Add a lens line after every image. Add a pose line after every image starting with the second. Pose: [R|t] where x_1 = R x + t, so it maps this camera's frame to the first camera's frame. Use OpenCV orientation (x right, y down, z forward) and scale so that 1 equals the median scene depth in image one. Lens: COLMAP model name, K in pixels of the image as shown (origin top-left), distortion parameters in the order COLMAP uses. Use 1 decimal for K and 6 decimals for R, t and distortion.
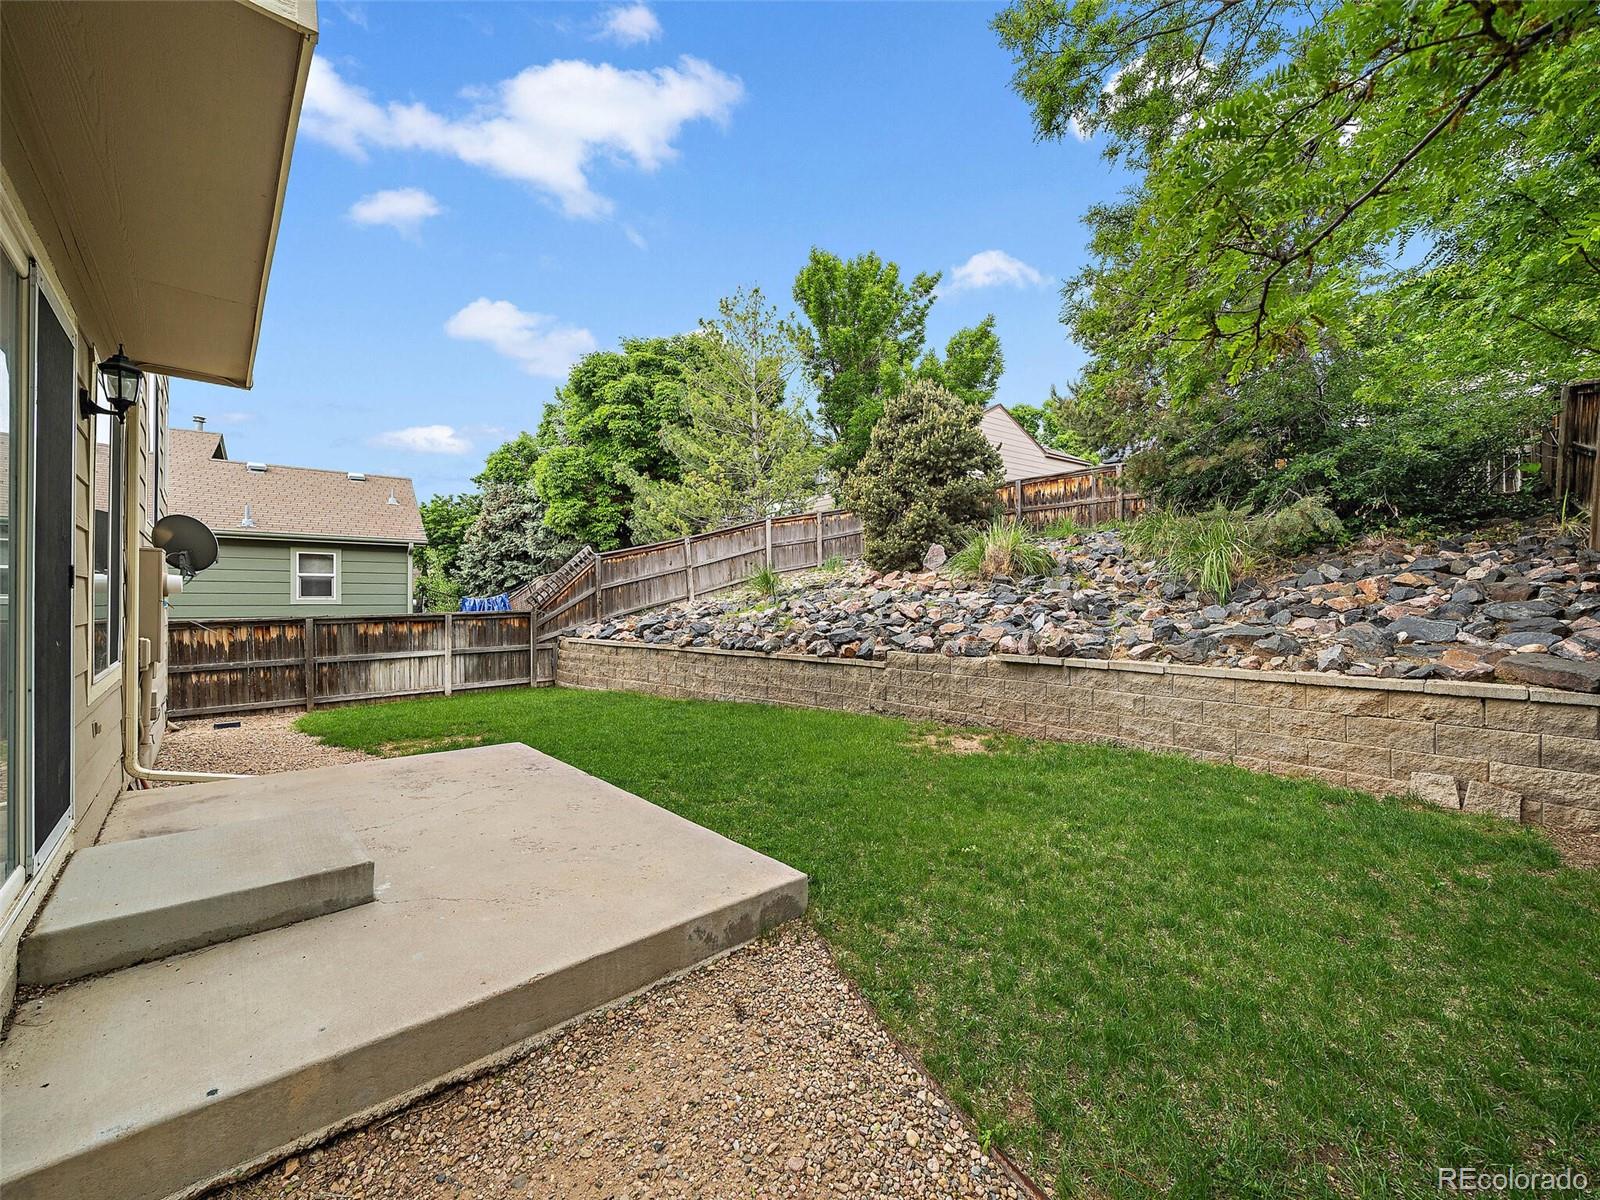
lens RADIAL K [[636.0, 0, 791.6], [0, 636.0, 602.0], [0, 0, 1]] dist [-0.002779, -0.000638]
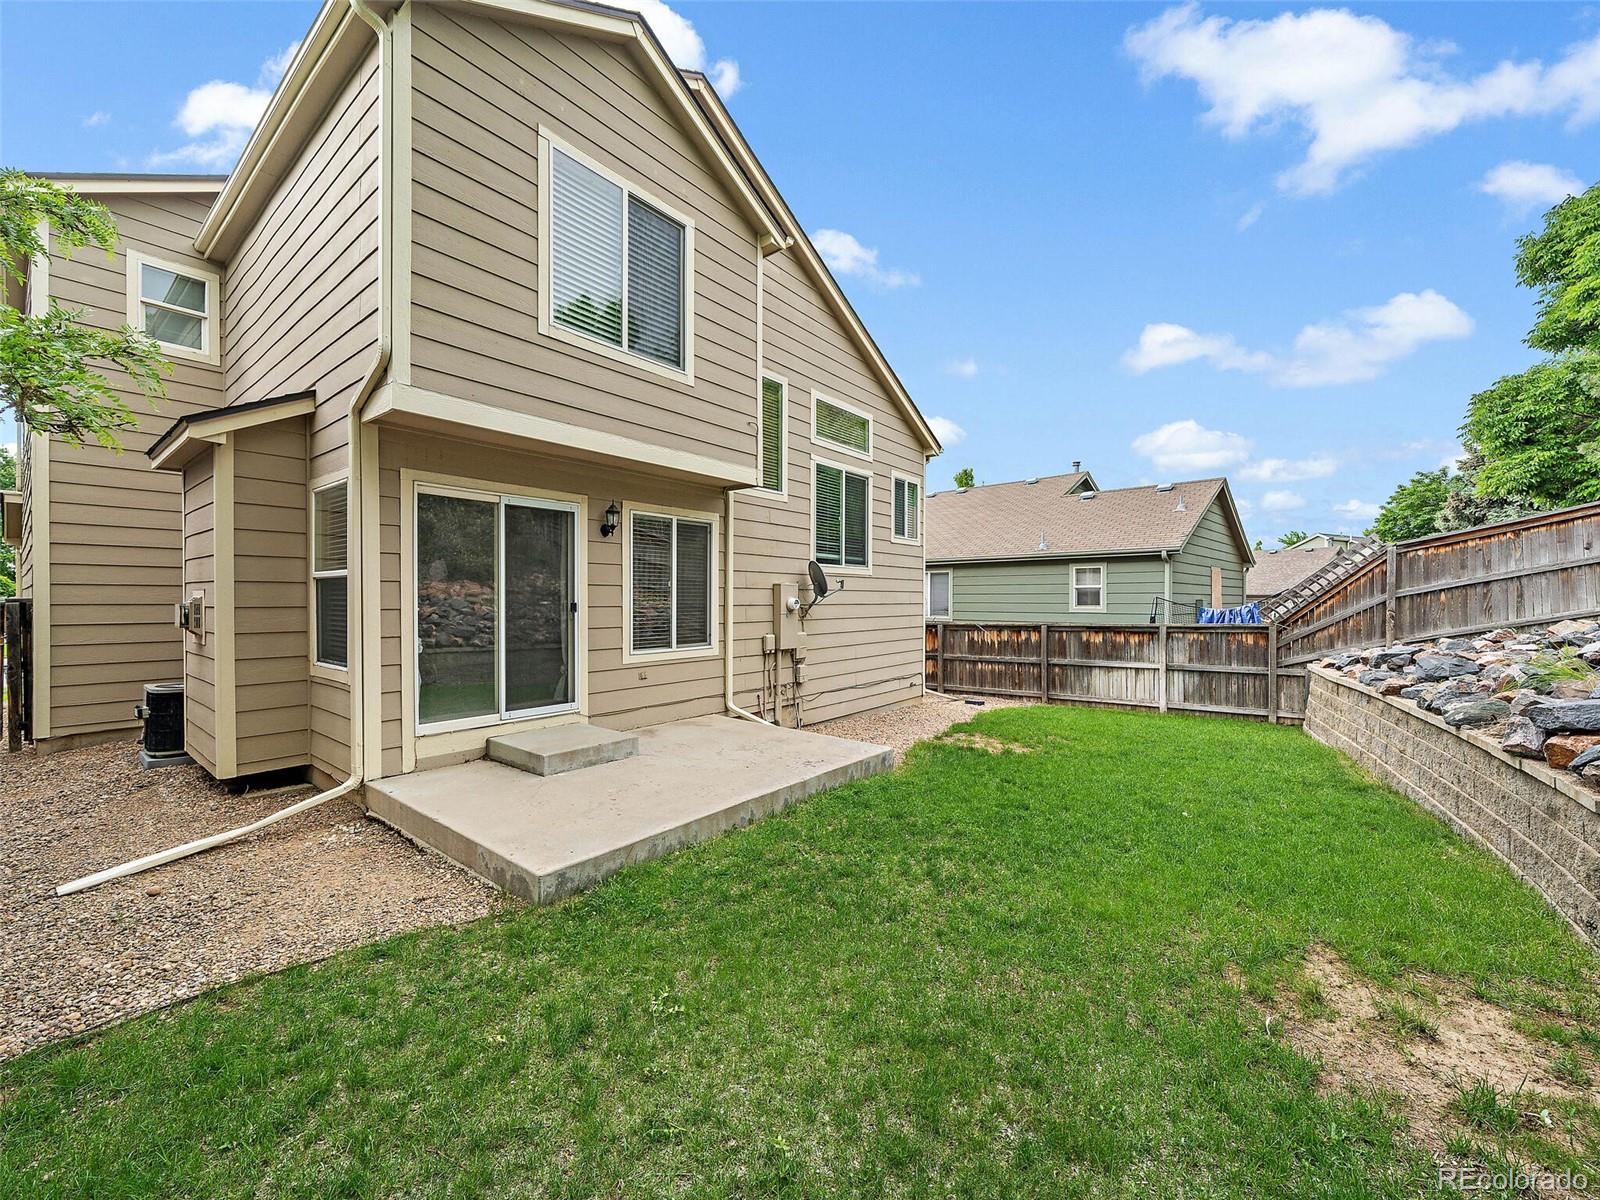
lens RADIAL K [[636.0, 0, 791.6], [0, 636.0, 602.0], [0, 0, 1]] dist [-0.002779, -0.000638]
pose [[0.153363, 0.000882, -0.988170, 0.305370], [-0.002848, 0.999996, 0.000451, -0.014827], [0.988166, 0.002745, 0.153364, 0.319923]]
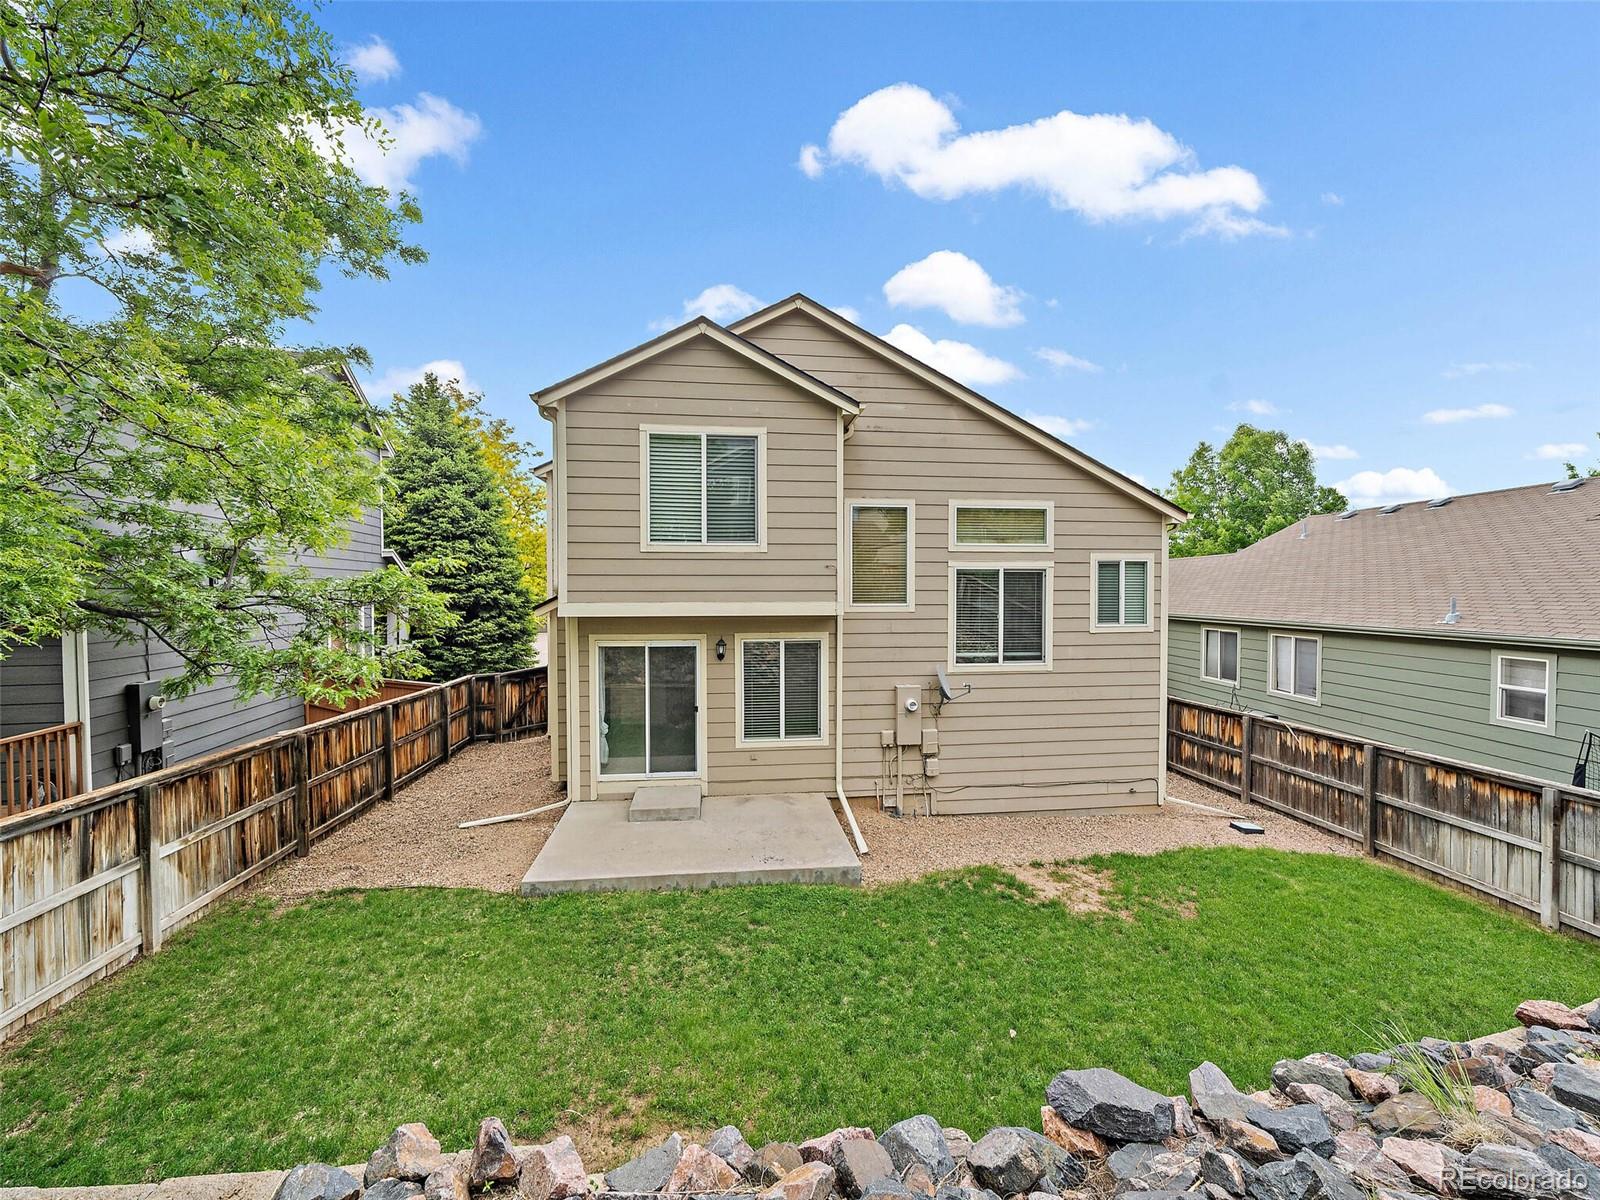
lens RADIAL K [[636.0, 0, 791.6], [0, 636.0, 602.0], [0, 0, 1]] dist [-0.002779, -0.000638]
pose [[-0.588449, 0.012200, -0.808442, 0.329351], [-0.002620, 0.999852, 0.016996, -0.158656], [0.808530, 0.012120, -0.588331, 0.790499]]
